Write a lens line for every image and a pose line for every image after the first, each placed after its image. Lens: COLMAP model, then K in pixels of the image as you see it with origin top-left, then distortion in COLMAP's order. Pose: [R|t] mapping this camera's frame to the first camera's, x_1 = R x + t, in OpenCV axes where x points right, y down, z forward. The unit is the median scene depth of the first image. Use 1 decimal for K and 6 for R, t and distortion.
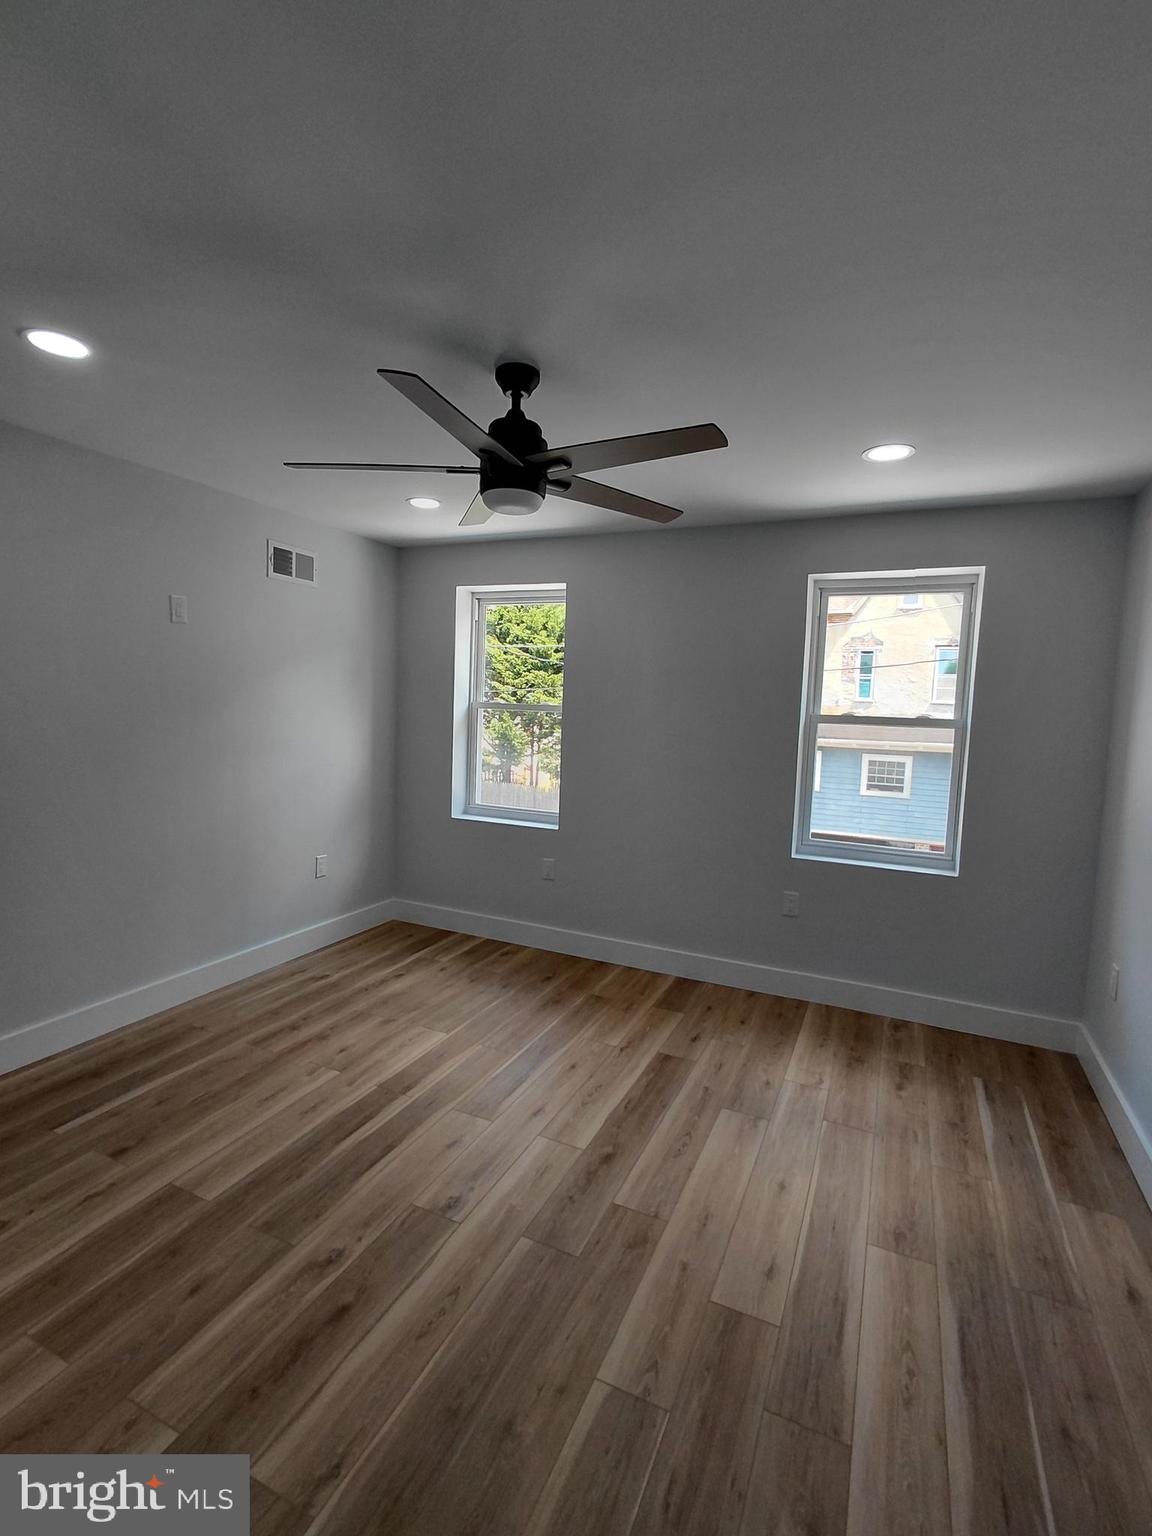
lens RADIAL K [[703.0, 0, 574.1], [0, 703.0, 759.6], [0, 0, 1]] dist [-0.008356, 0.002137]
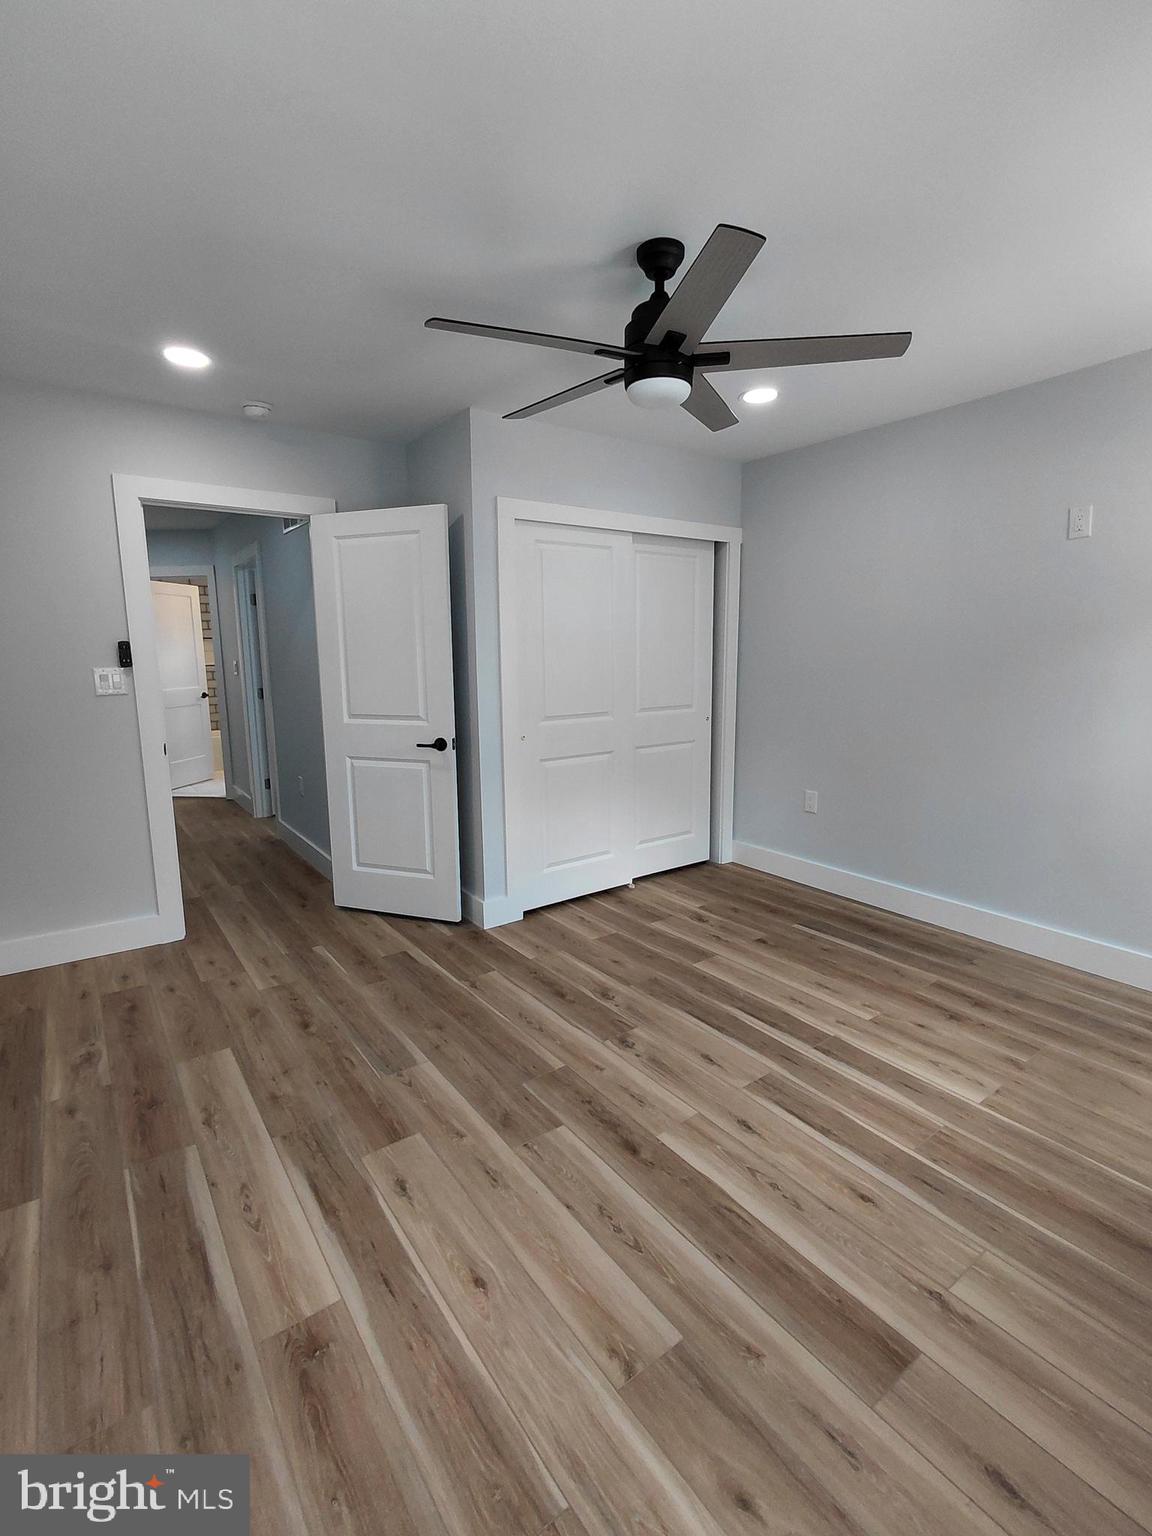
lens RADIAL K [[703.0, 0, 581.0], [0, 703.0, 762.5], [0, 0, 1]] dist [-0.008356, 0.002137]
pose [[-0.472396, 0.111389, -0.874319, 0.751236], [-0.077922, 0.982820, 0.167313, -0.021531], [0.877935, 0.147166, -0.455600, 1.248775]]
